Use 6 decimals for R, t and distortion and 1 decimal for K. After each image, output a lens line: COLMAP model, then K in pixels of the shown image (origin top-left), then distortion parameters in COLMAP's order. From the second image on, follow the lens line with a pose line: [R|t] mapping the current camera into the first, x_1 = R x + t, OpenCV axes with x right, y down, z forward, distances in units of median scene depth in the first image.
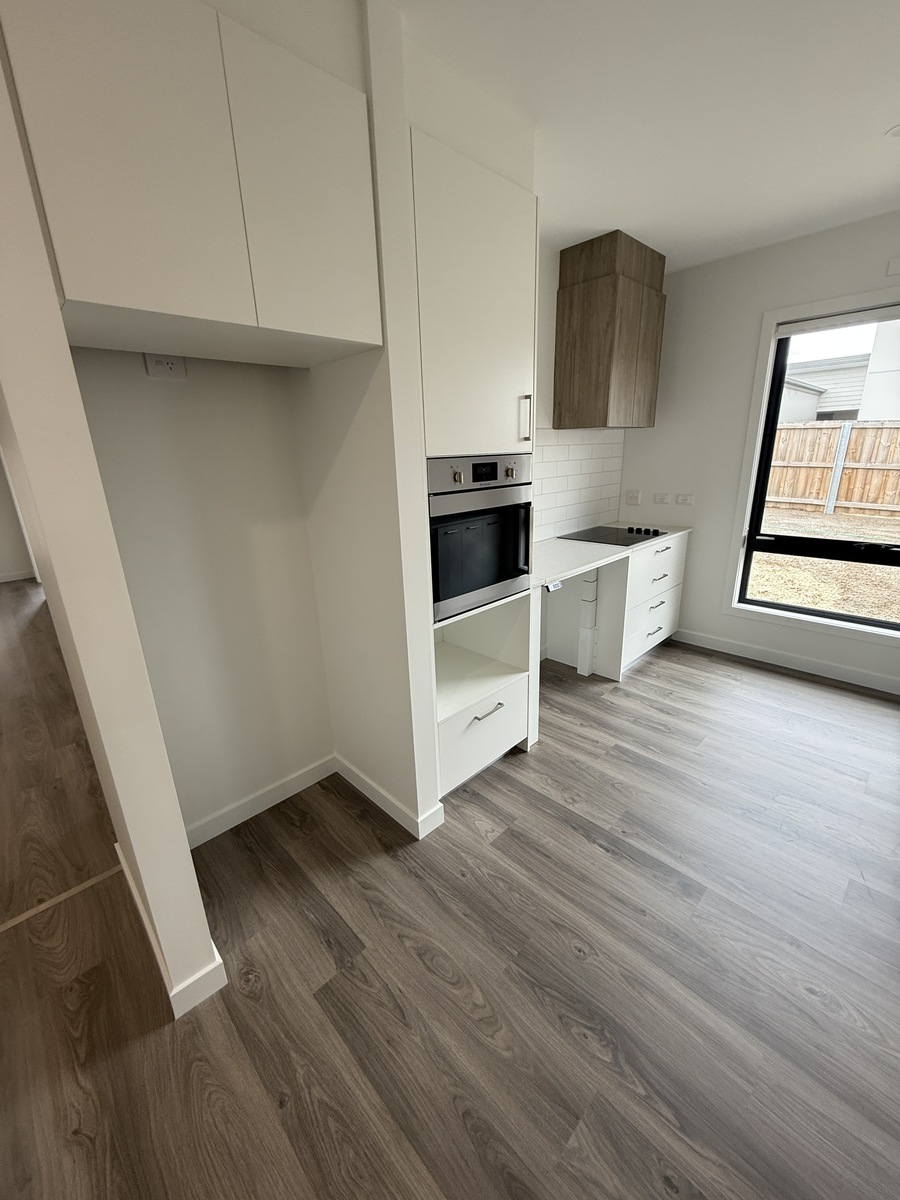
lens RADIAL K [[478.1, 0, 450.0], [0, 478.1, 600.0], [0, 0, 1]] dist [0.000086, 0.000257]
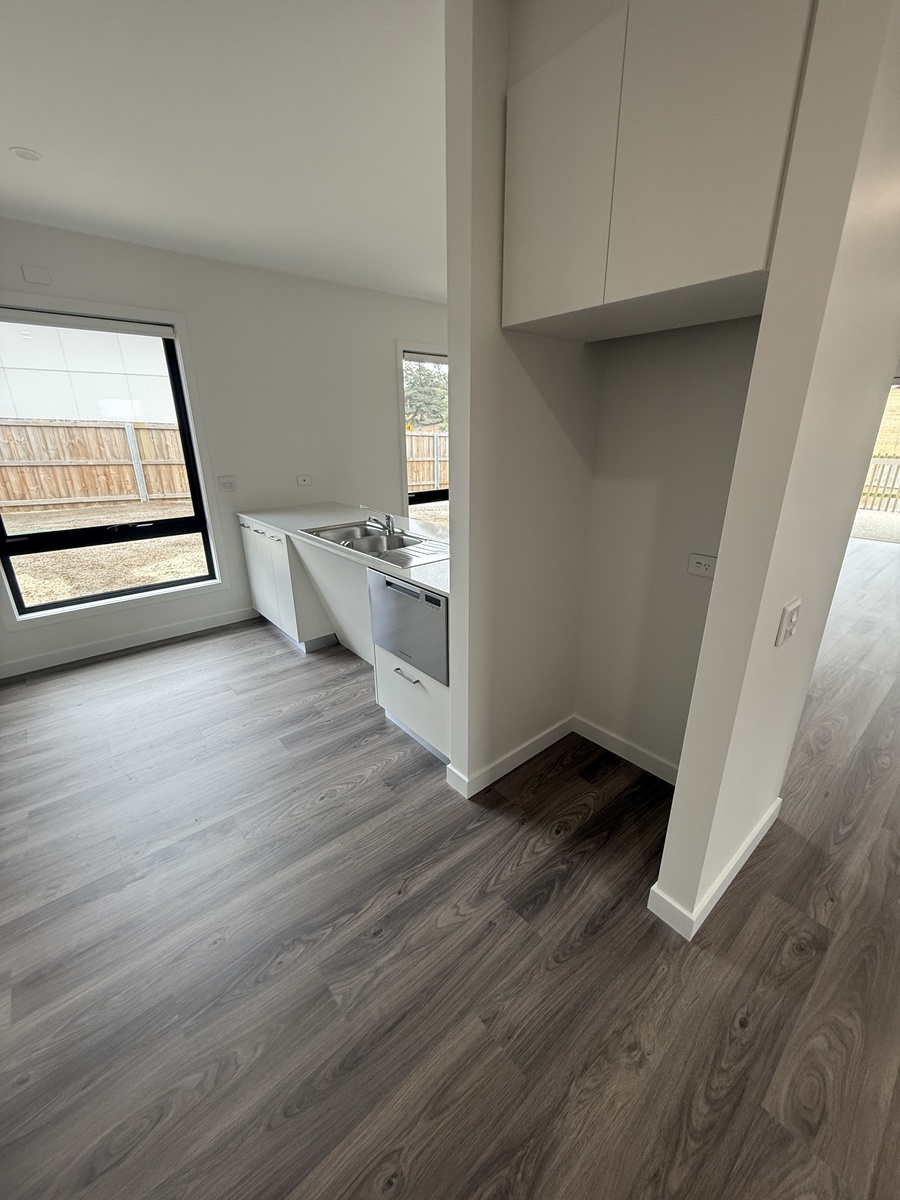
lens RADIAL K [[478.1, 0, 450.0], [0, 478.1, 600.0], [0, 0, 1]] dist [0.000086, 0.000257]
pose [[0.076106, -0.306859, 0.948707, -0.327955], [0.304267, 0.913233, 0.270976, -0.032323], [-0.949542, 0.268037, 0.162870, 0.140861]]
